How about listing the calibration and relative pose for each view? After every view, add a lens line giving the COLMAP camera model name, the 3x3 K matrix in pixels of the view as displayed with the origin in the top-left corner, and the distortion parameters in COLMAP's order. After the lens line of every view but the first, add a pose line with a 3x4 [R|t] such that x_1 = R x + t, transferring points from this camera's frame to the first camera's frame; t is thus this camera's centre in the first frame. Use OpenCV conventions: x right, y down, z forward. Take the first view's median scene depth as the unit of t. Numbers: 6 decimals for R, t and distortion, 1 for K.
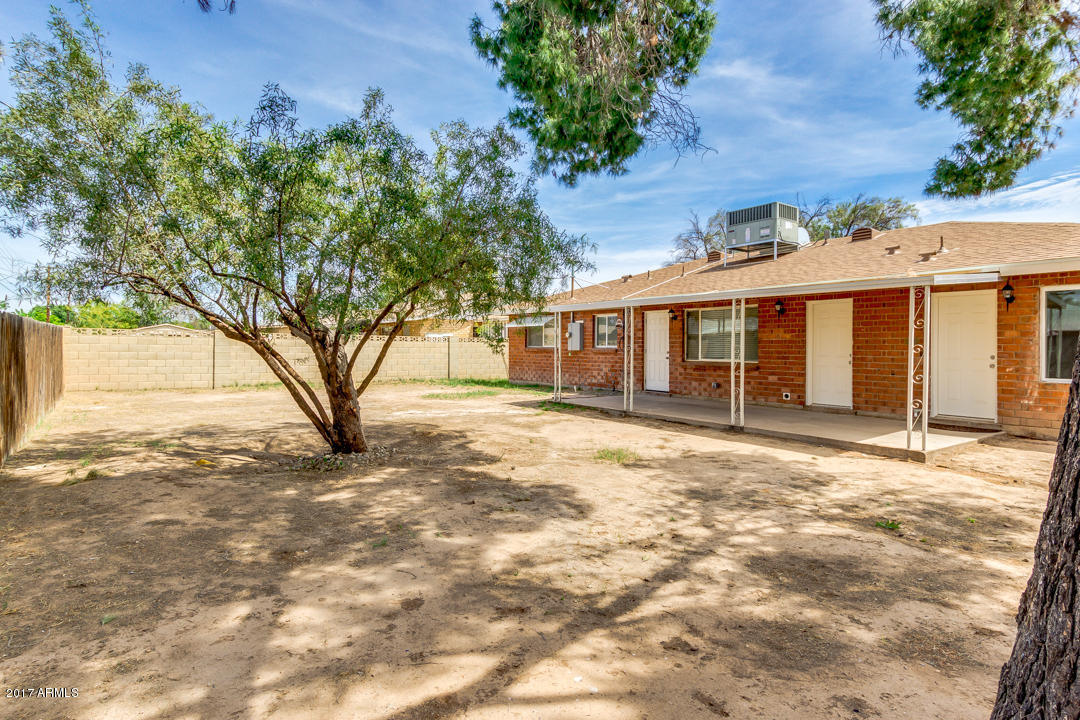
lens RADIAL K [[559.9, 0, 528.0], [0, 559.9, 344.2], [0, 0, 1]] dist [0.017186, -0.002143]
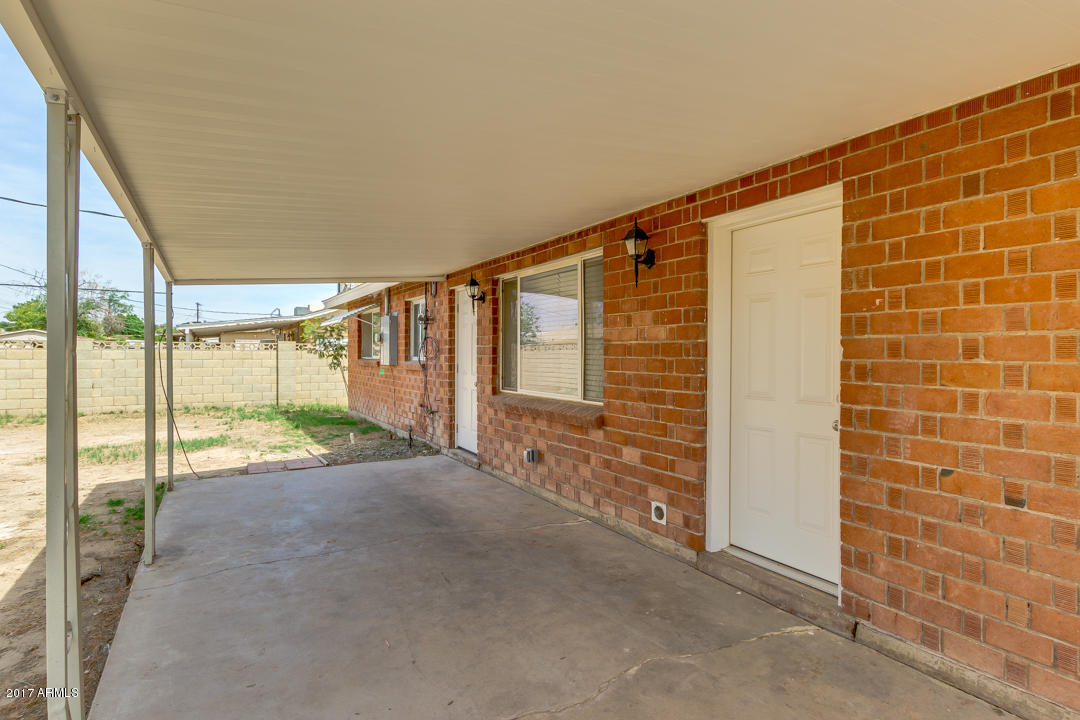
lens RADIAL K [[559.9, 0, 537.7], [0, 559.9, 356.8], [0, 0, 1]] dist [0.017186, -0.002143]
pose [[0.995240, -0.002608, -0.097418, 0.413120], [0.003737, 0.999928, 0.011408, -0.004205], [0.097381, -0.011718, 0.995178, 0.650363]]
